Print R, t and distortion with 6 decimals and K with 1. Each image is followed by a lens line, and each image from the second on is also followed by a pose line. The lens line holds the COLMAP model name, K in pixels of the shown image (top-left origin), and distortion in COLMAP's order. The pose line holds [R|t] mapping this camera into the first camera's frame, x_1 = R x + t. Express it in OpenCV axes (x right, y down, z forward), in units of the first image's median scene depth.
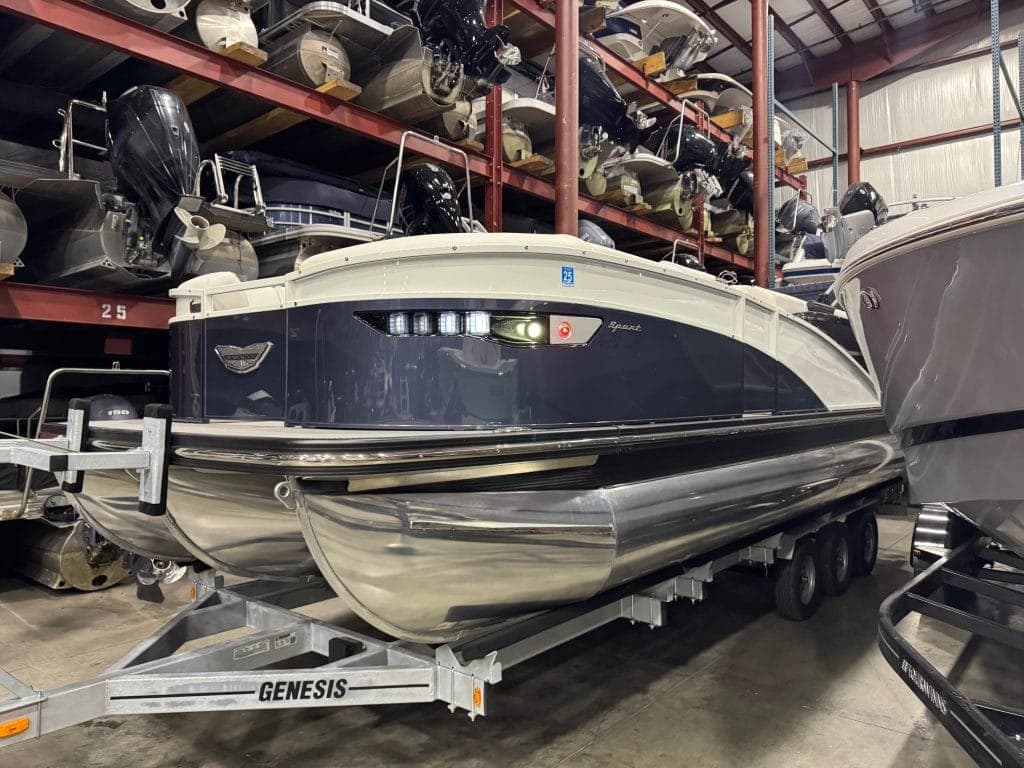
lens RADIAL K [[729.4, 0, 512.0], [0, 729.4, 384.0], [0, 0, 1]] dist [0.001427, -0.004958]
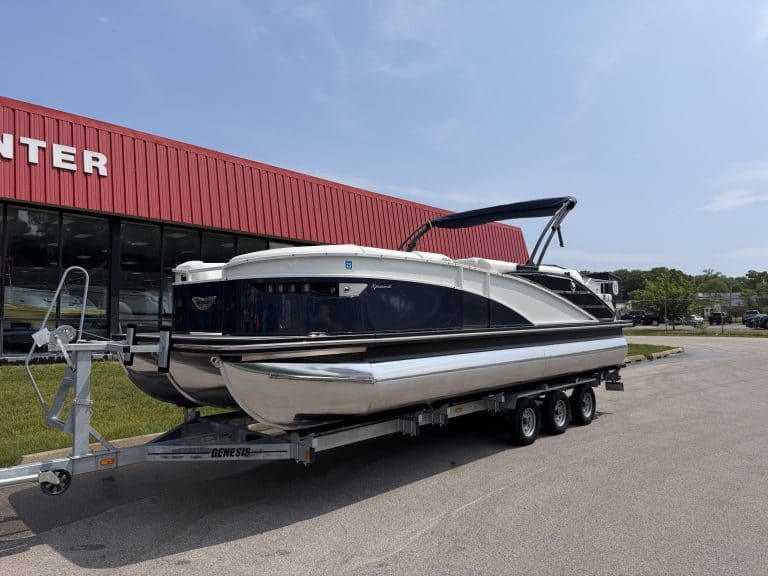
lens RADIAL K [[524.1, 0, 388.4], [0, 524.1, 317.8], [0, 0, 1]] dist [0.078902, -0.095725]
pose [[0.997507, -0.007328, -0.070183, 0.304566], [0.008621, 0.999798, 0.018143, -0.017216], [0.070036, -0.018702, 0.997369, -0.562439]]
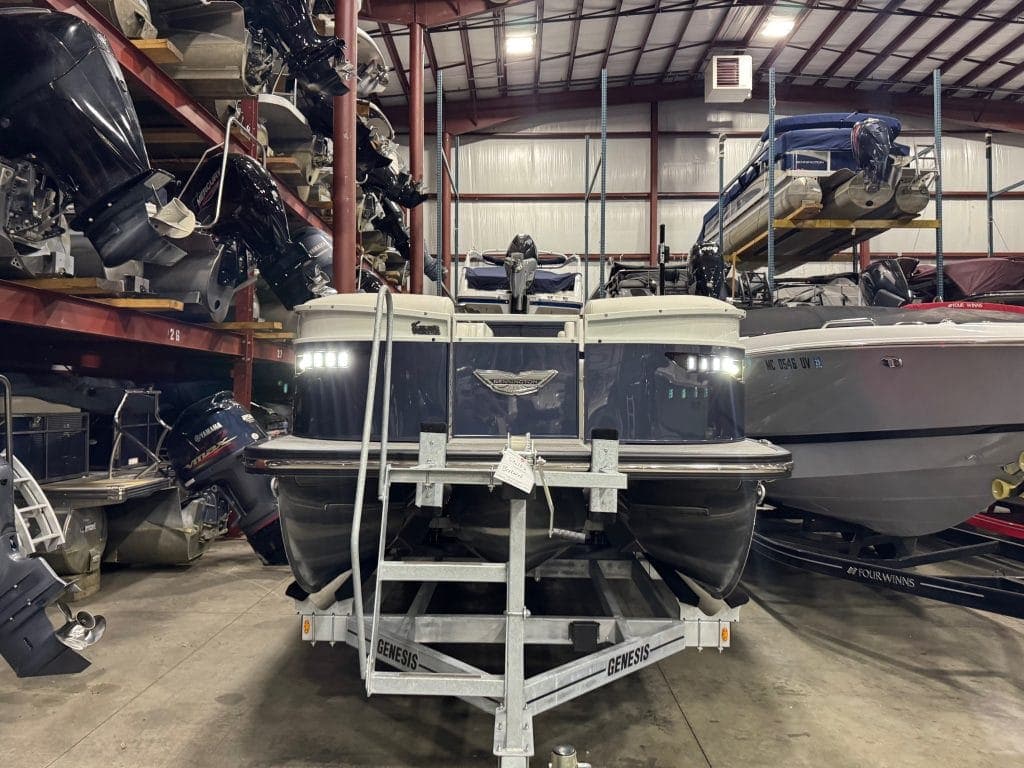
lens RADIAL K [[729.4, 0, 512.0], [0, 729.4, 384.0], [0, 0, 1]] dist [0.001427, -0.004958]
pose [[0.773142, 0.021199, 0.633879, -1.204556], [-0.020238, 0.999757, -0.008752, -0.027653], [-0.633911, -0.006062, 0.773383, 0.177239]]
